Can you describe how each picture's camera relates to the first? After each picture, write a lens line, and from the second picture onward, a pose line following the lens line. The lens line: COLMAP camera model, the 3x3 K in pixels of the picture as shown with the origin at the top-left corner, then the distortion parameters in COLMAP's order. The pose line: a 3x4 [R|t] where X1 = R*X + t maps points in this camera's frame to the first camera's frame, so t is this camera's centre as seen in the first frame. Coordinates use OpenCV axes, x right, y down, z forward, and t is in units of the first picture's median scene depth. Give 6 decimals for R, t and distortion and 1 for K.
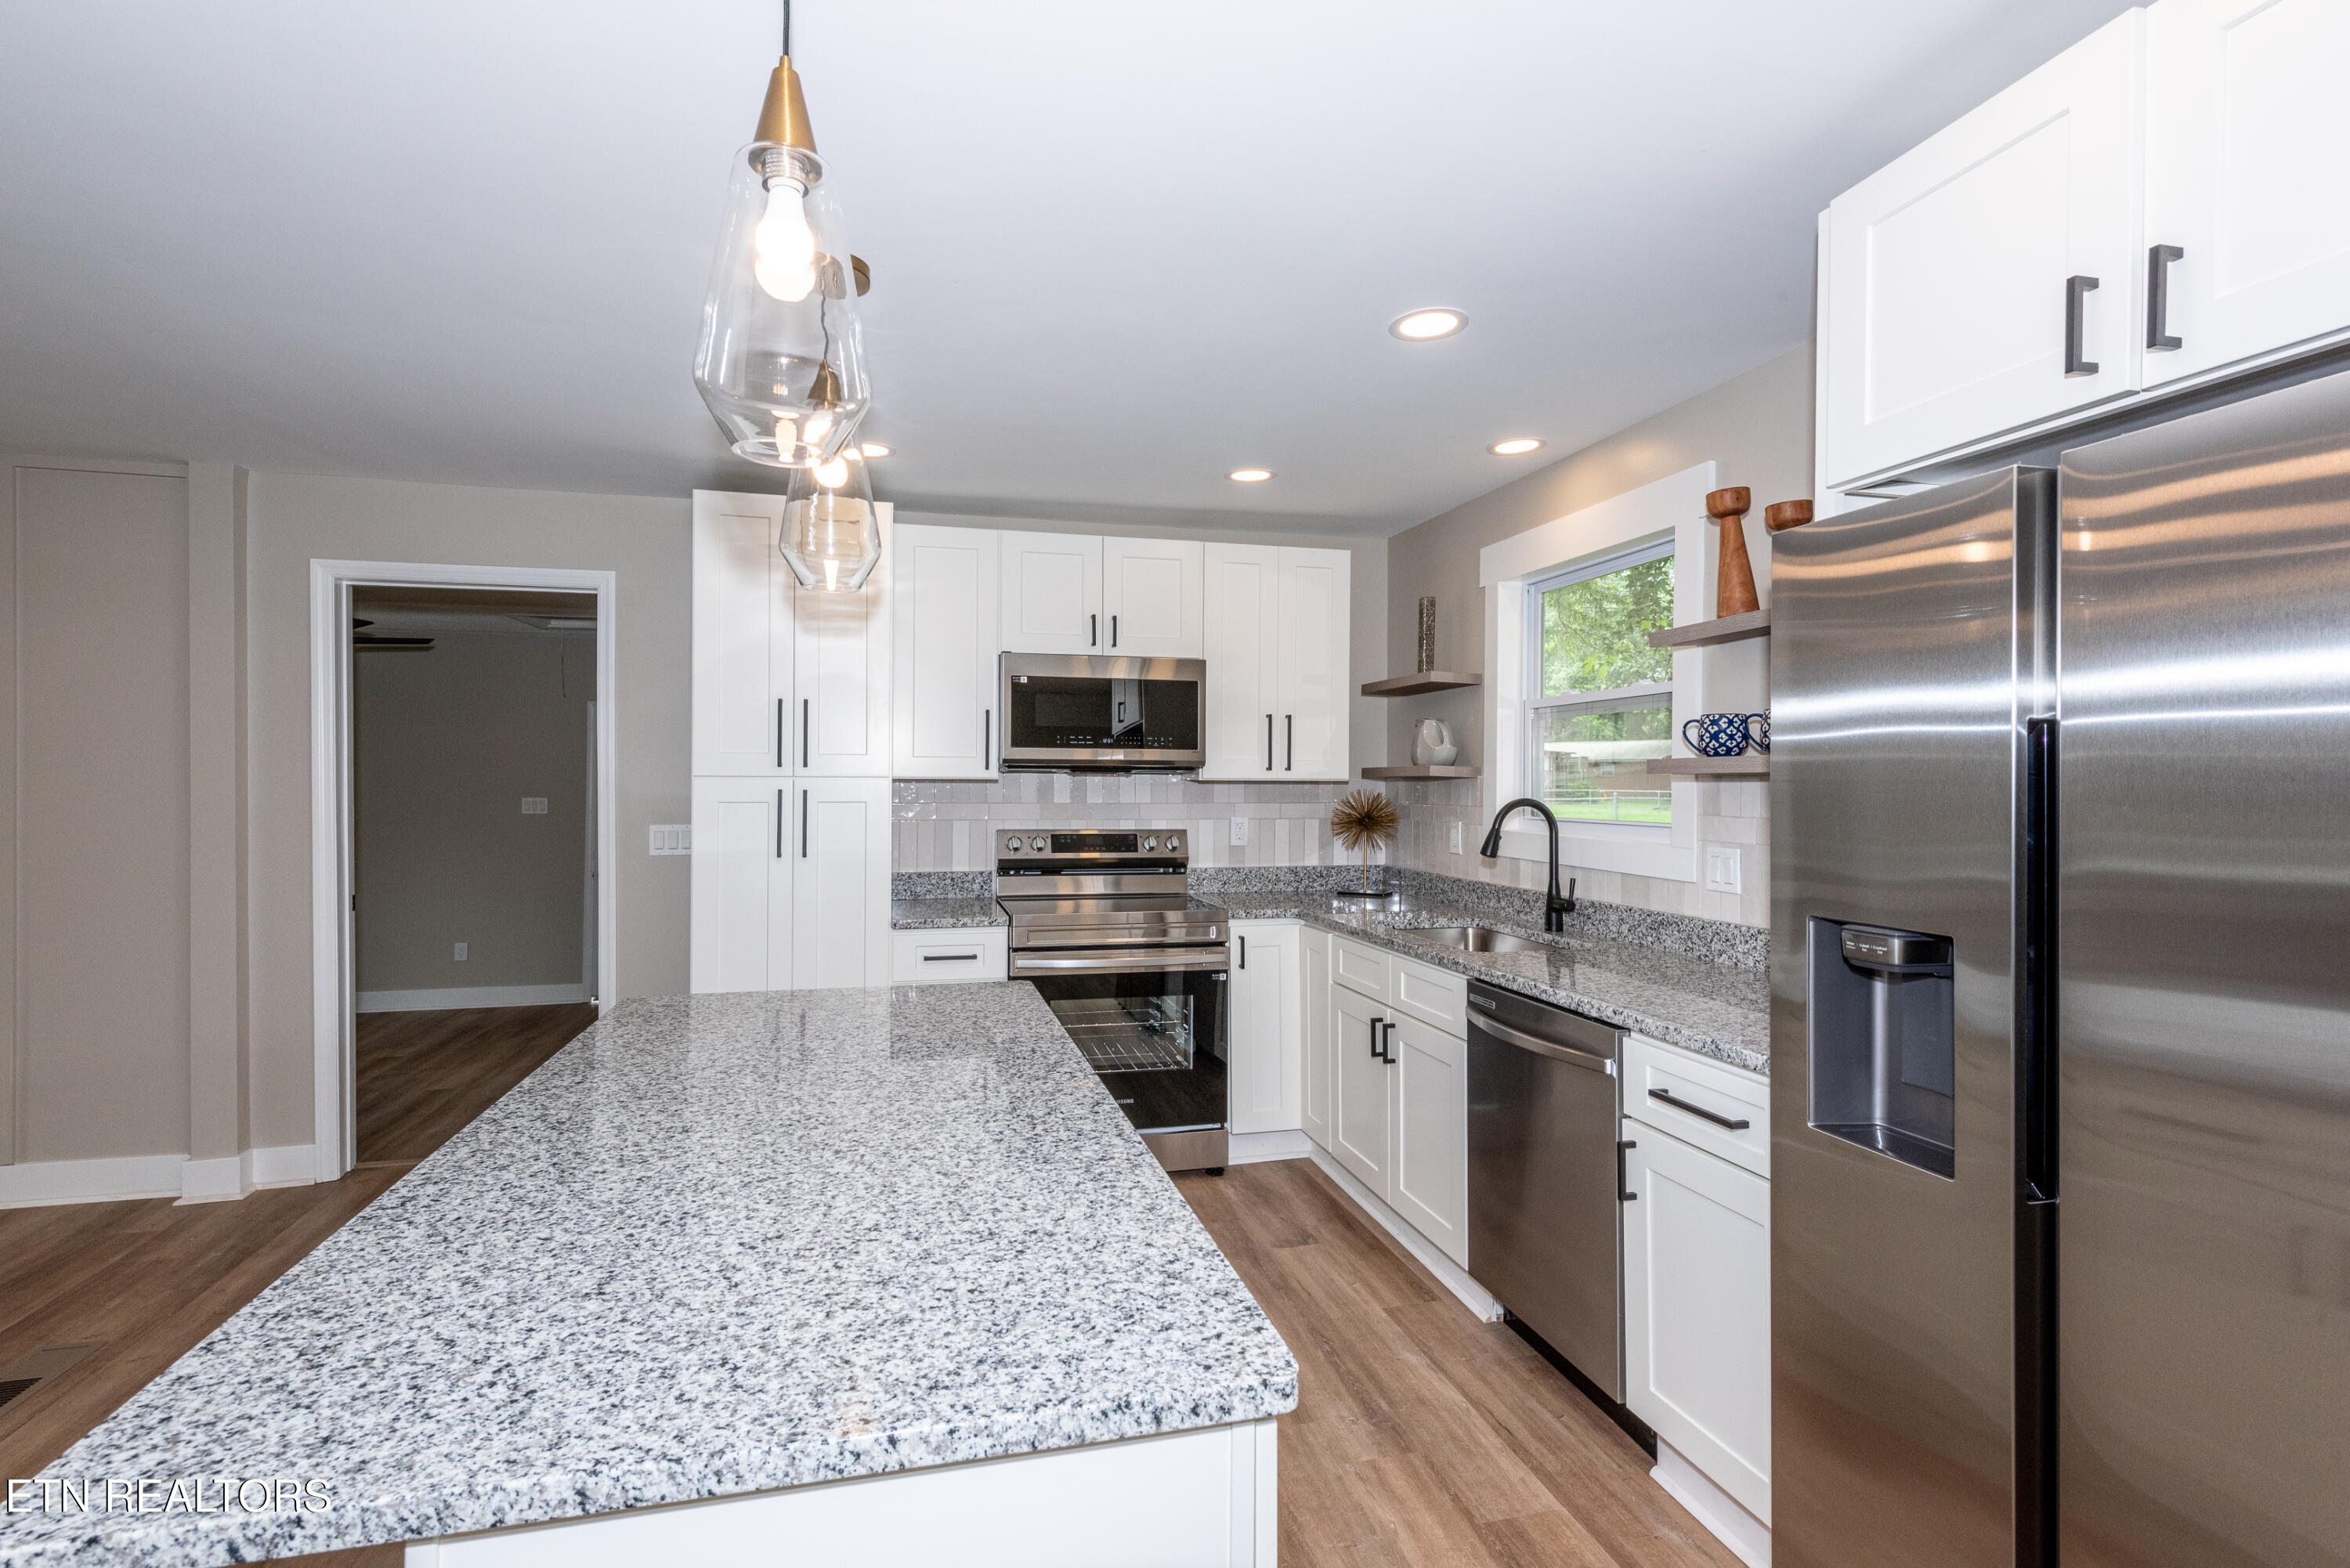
lens RADIAL K [[1112.1, 0, 1161.8], [0, 1112.1, 780.2], [0, 0, 1]] dist [0.002859, 0.000083]
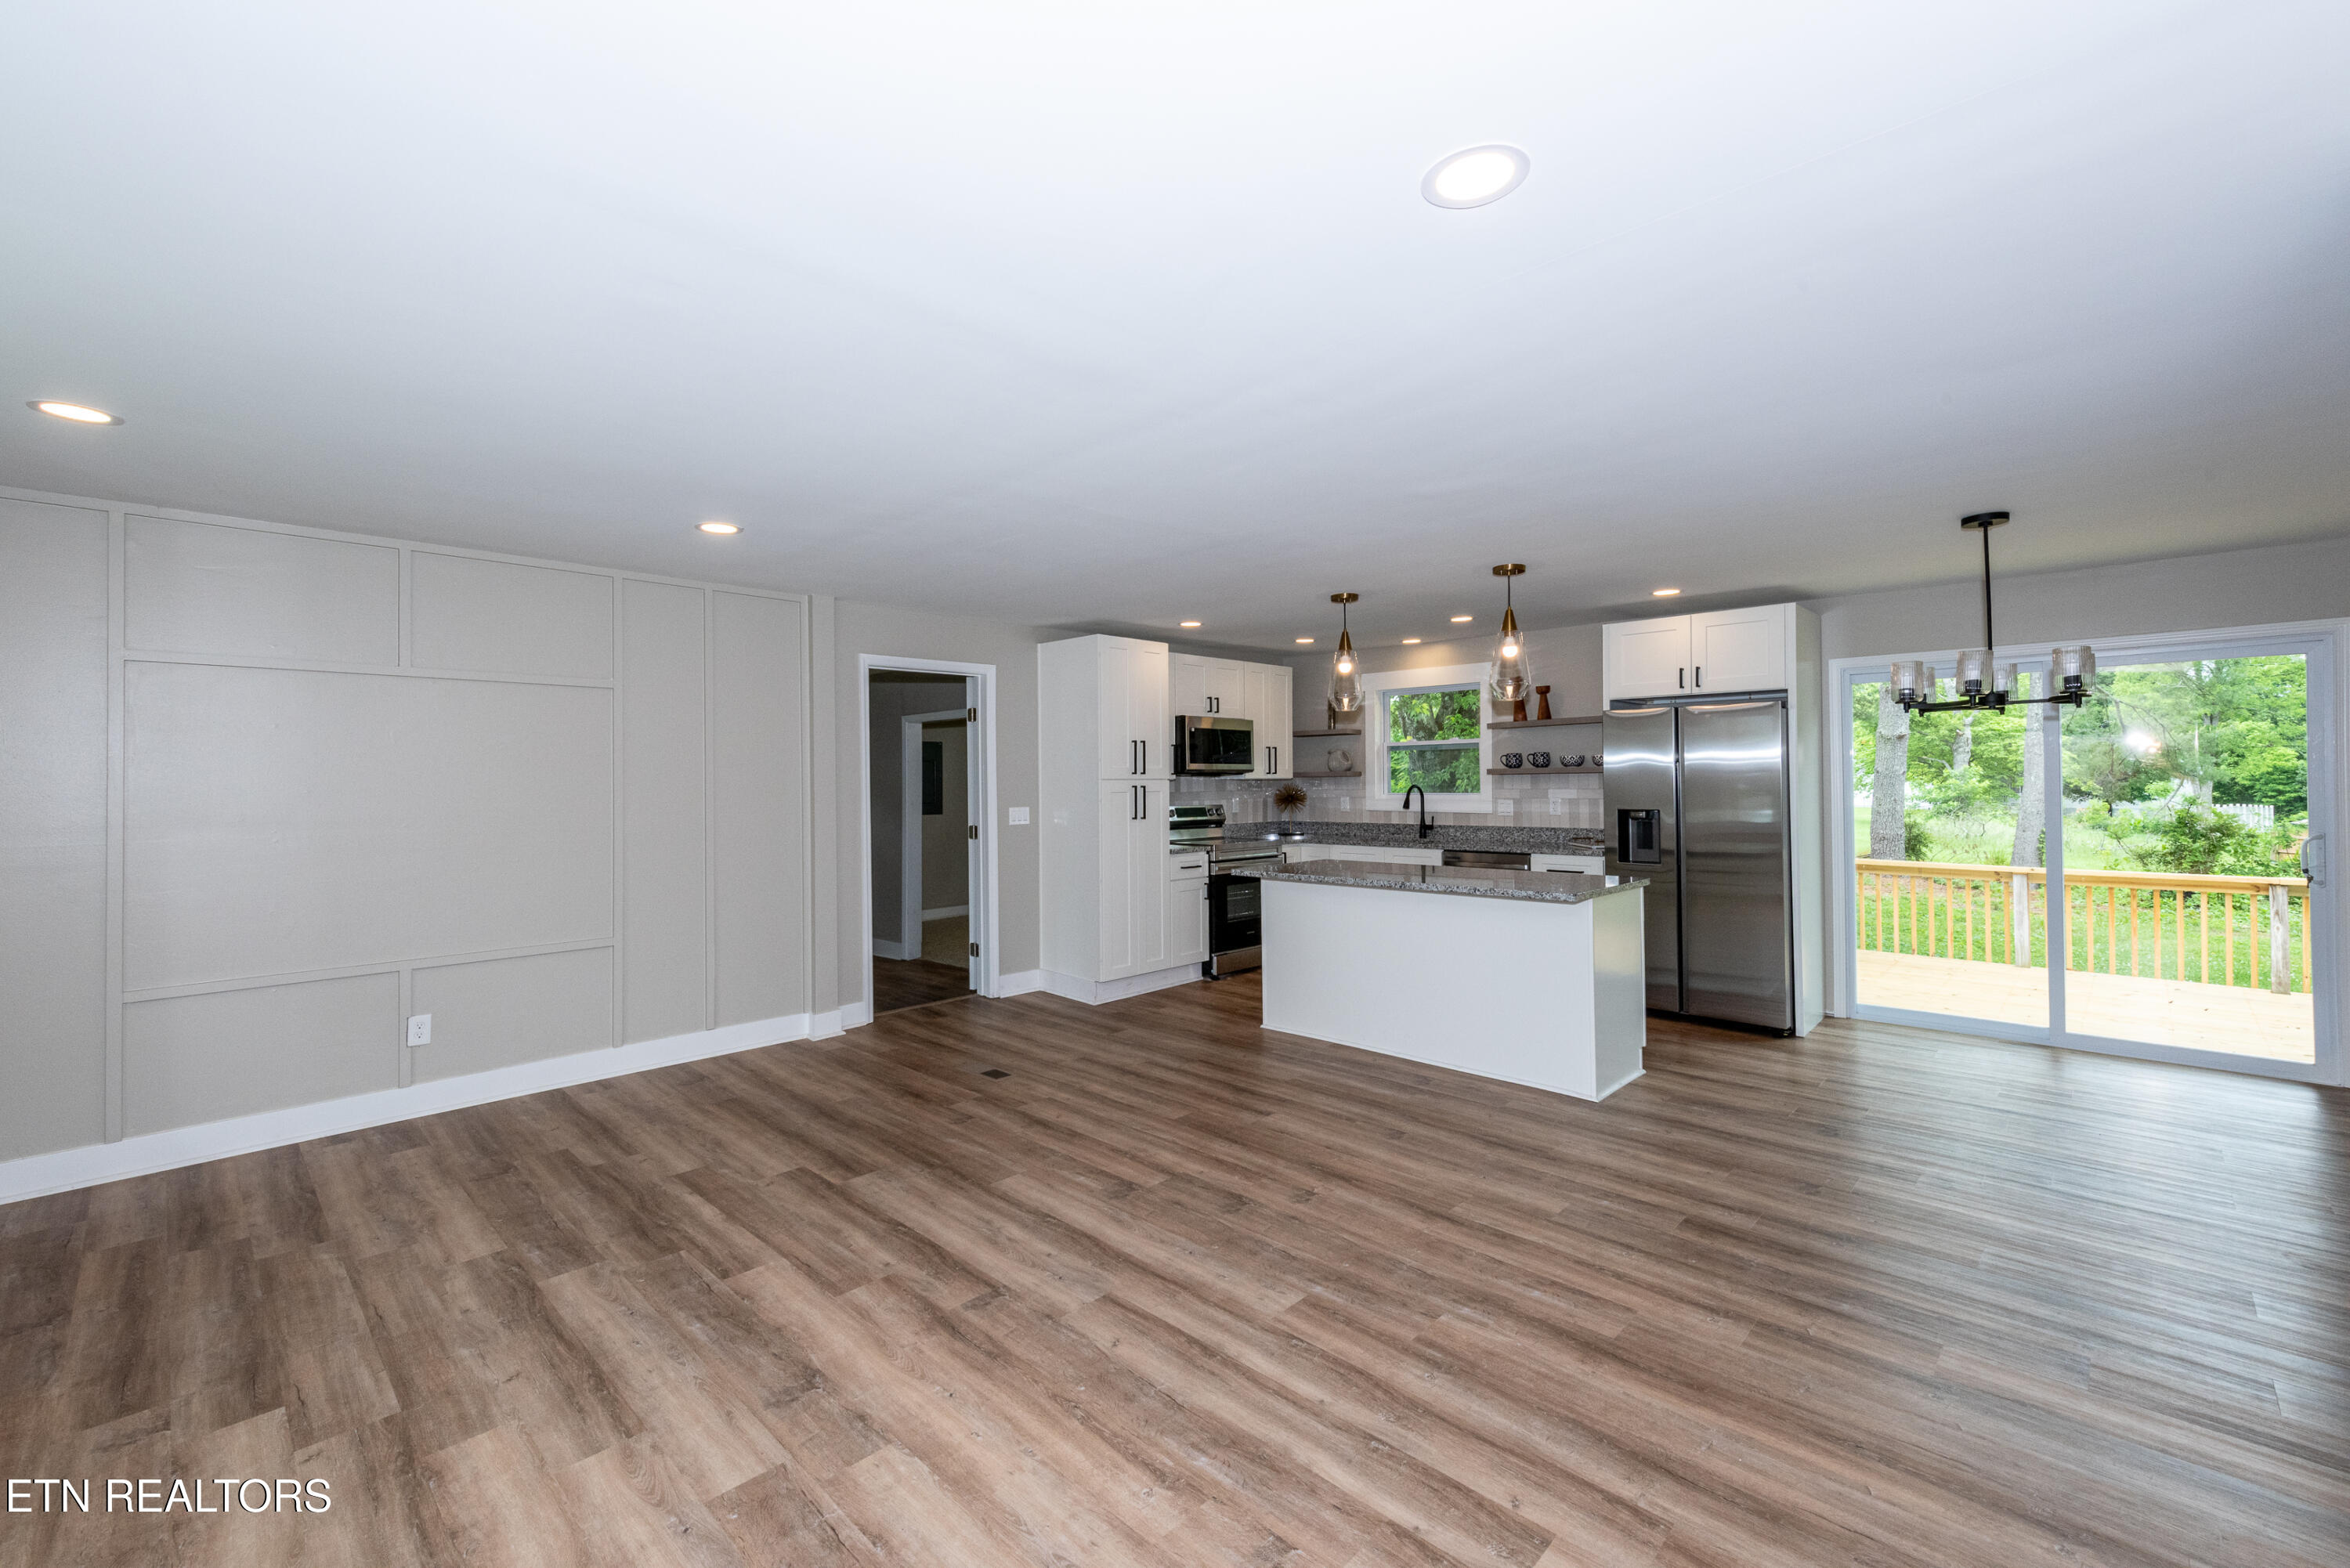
lens RADIAL K [[959.1, 0, 1192.9], [0, 959.1, 783.0], [0, 0, 1]] dist [0.012512, -0.000217]
pose [[0.836152, -0.015360, 0.548283, -1.136619], [0.014202, 0.999879, 0.006352, -0.007219], [-0.548314, 0.002476, 0.836269, -0.456243]]
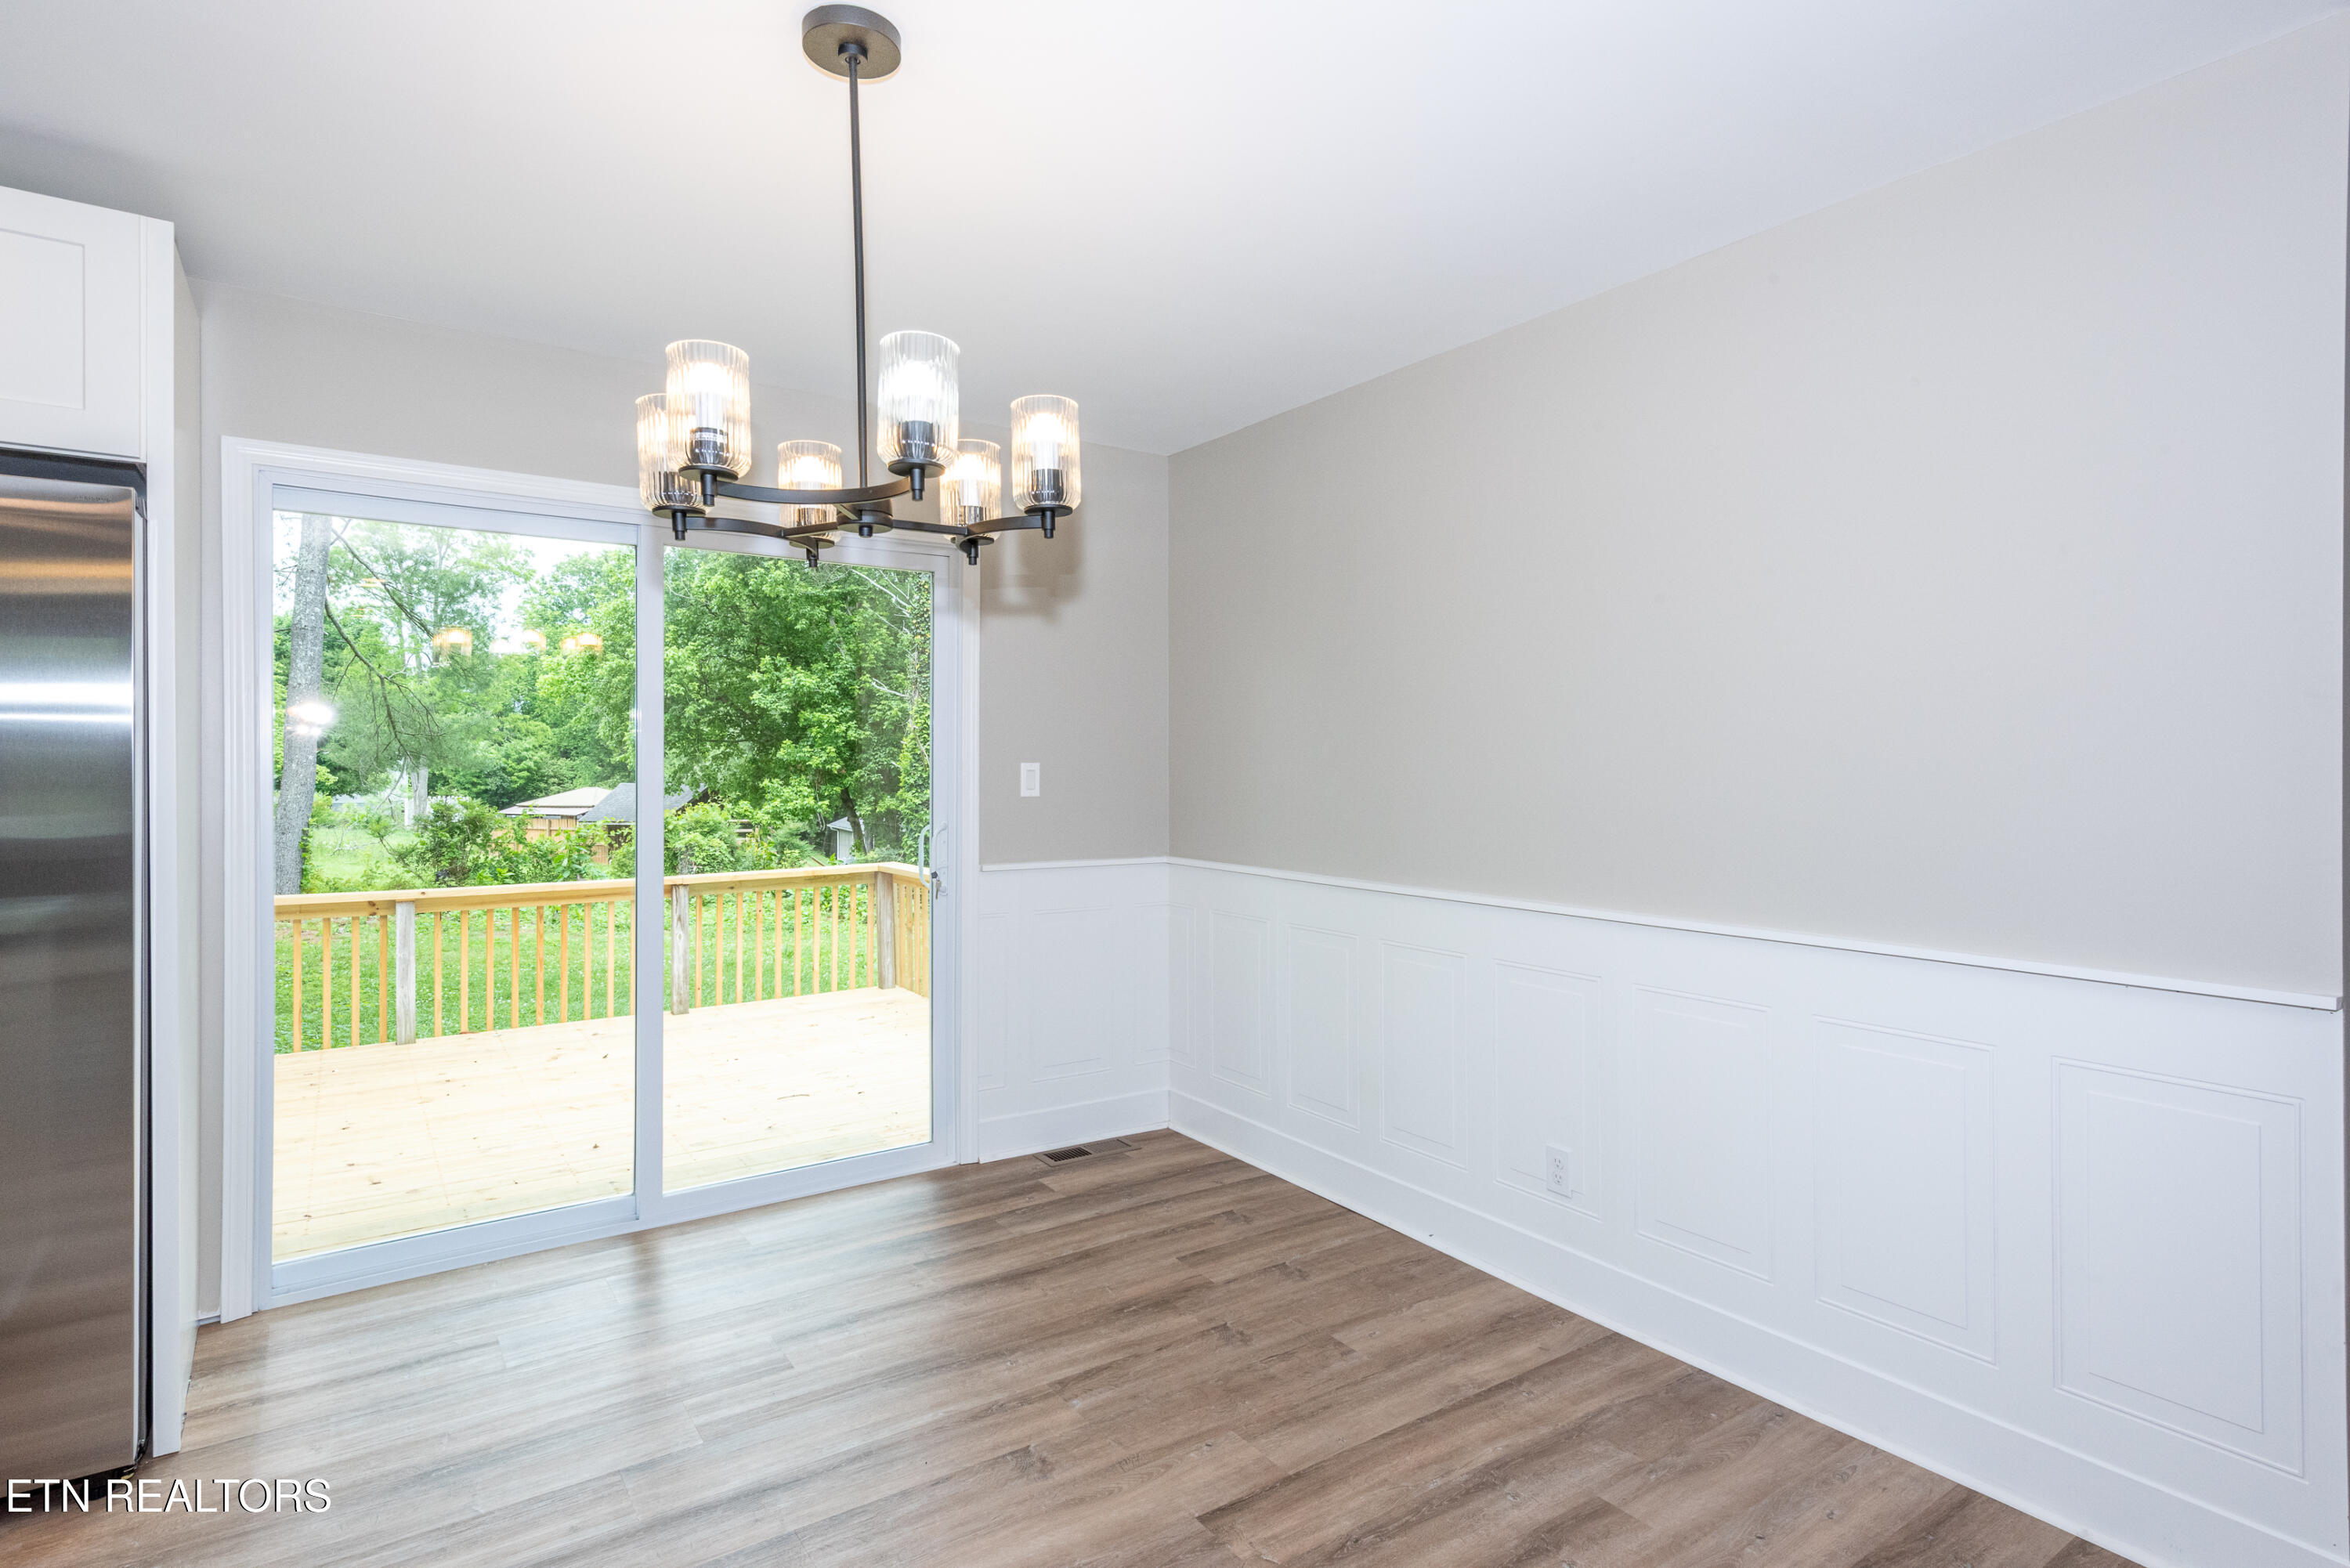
lens RADIAL K [[1194.3, 0, 1182.4], [0, 1194.3, 758.7], [0, 0, 1]] dist [0.028839, -0.018284]
pose [[-0.370095, -0.002553, 0.928990, -0.400269], [-0.000931, 0.999997, 0.002377, 0.027960], [-0.928993, 0.000015, -0.370096, -0.031530]]
